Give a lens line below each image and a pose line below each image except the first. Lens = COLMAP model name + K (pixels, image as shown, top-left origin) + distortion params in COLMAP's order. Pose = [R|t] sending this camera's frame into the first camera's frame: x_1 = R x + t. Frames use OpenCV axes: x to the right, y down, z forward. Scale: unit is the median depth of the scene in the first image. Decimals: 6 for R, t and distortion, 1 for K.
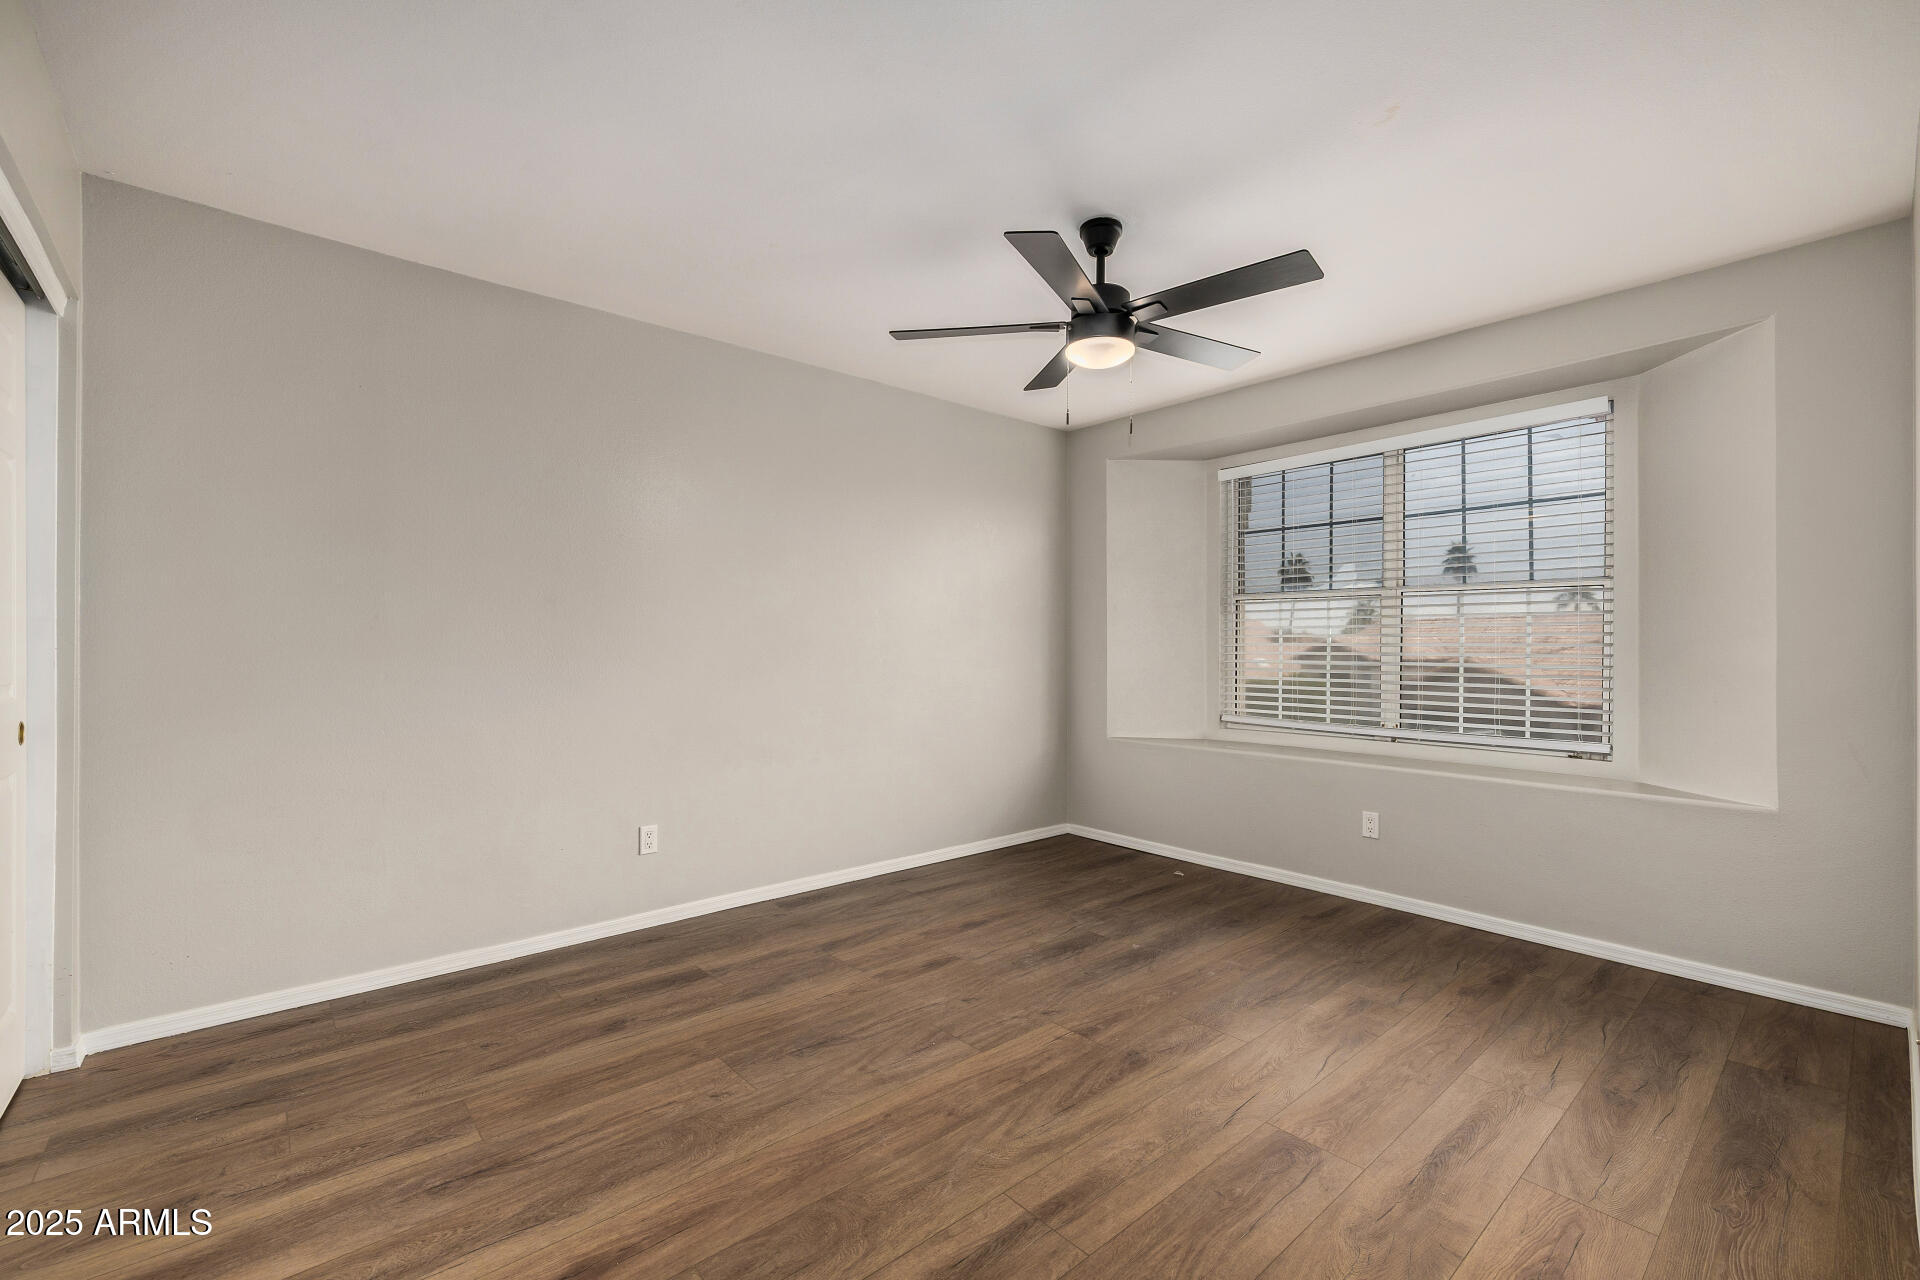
lens RADIAL K [[815.8, 0, 960.0], [0, 815.8, 641.2], [0, 0, 1]] dist [0.000234, 0.000593]
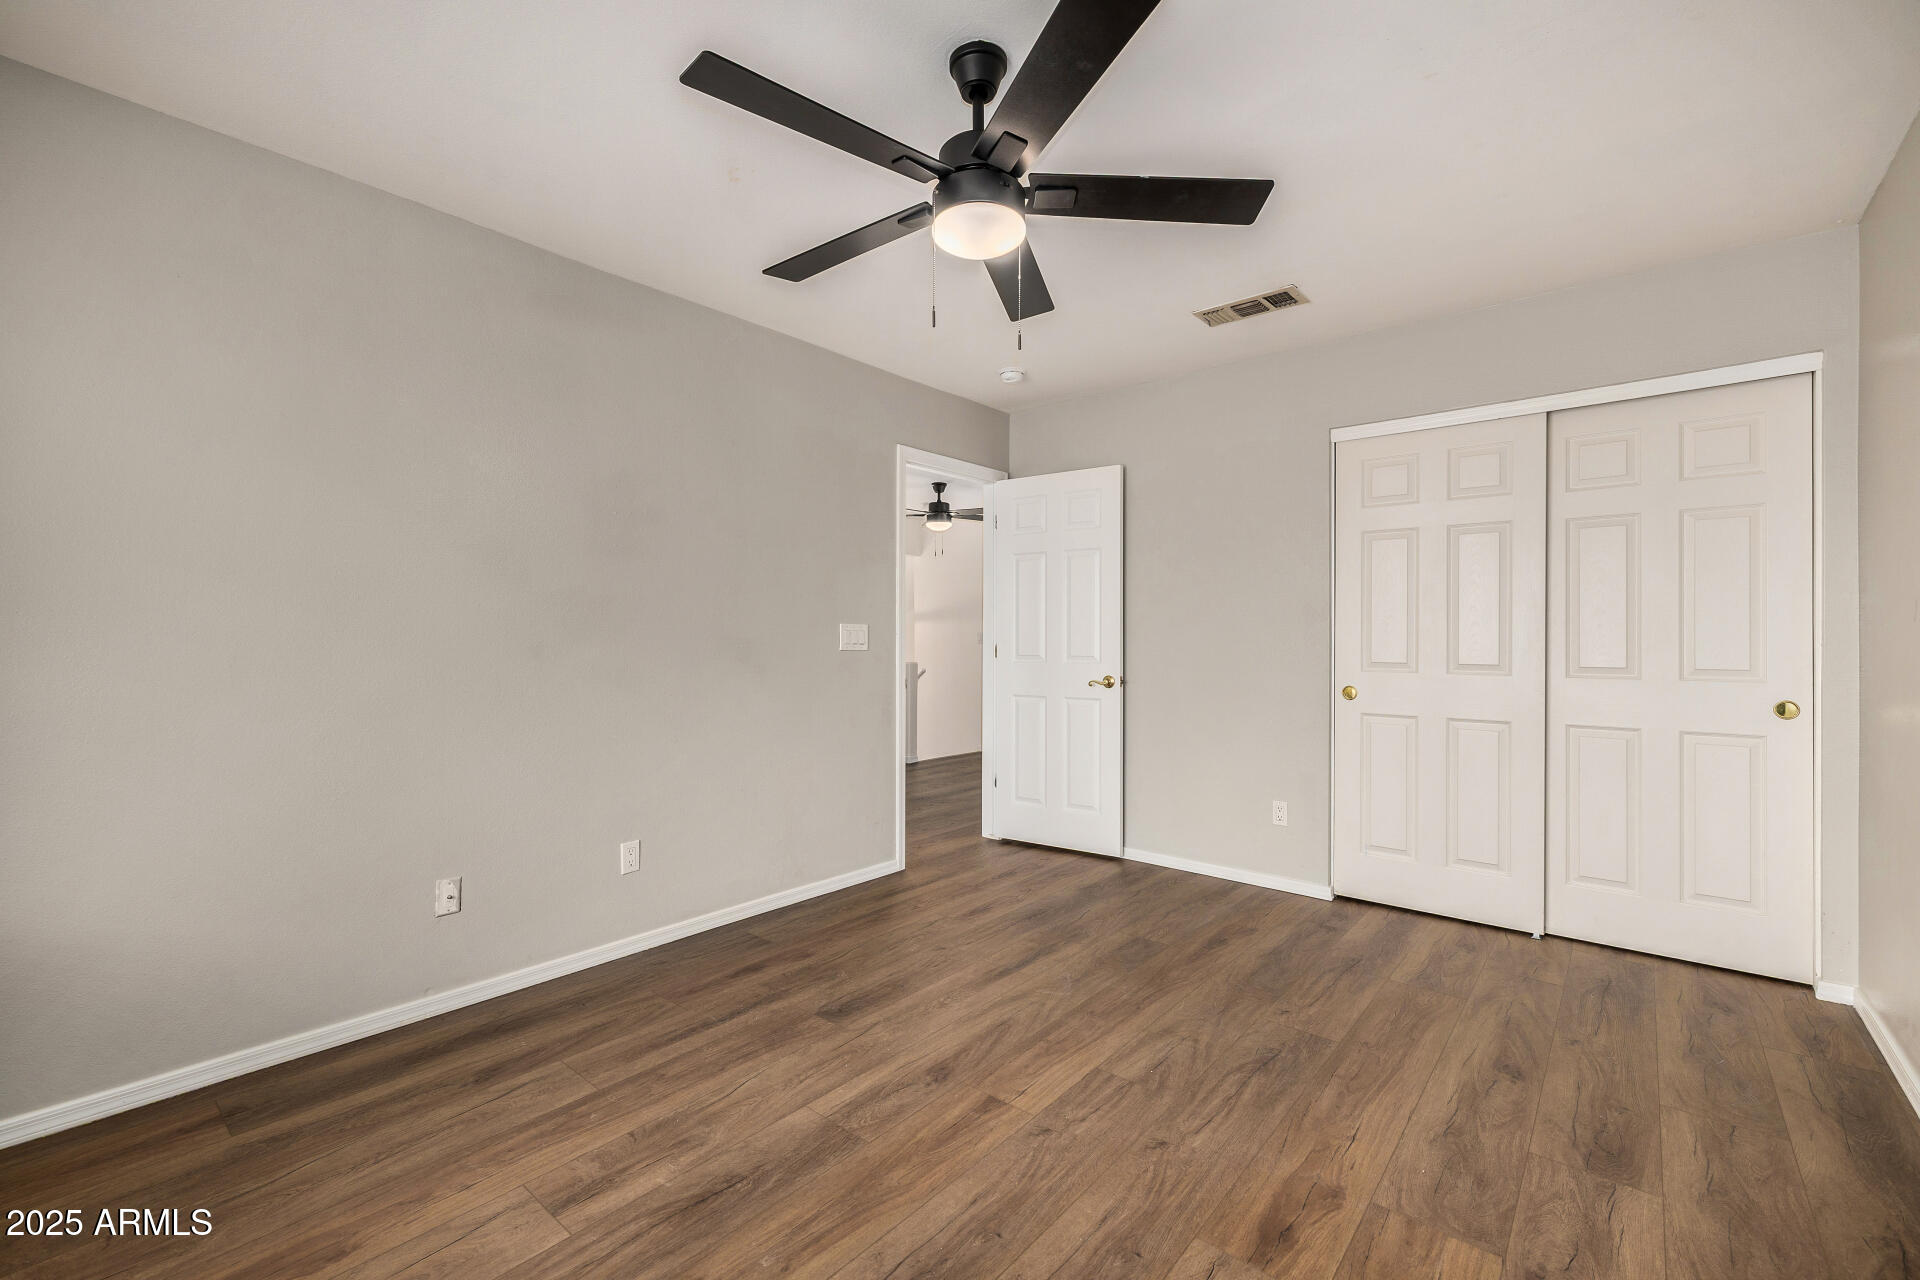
lens RADIAL K [[815.8, 0, 960.0], [0, 815.8, 642.1], [0, 0, 1]] dist [0.000234, 0.000593]
pose [[-0.989198, -0.004697, -0.146511, 0.335786], [-0.003857, 0.999974, -0.006019, 0.011001], [0.146536, -0.005389, -0.989191, 1.969616]]
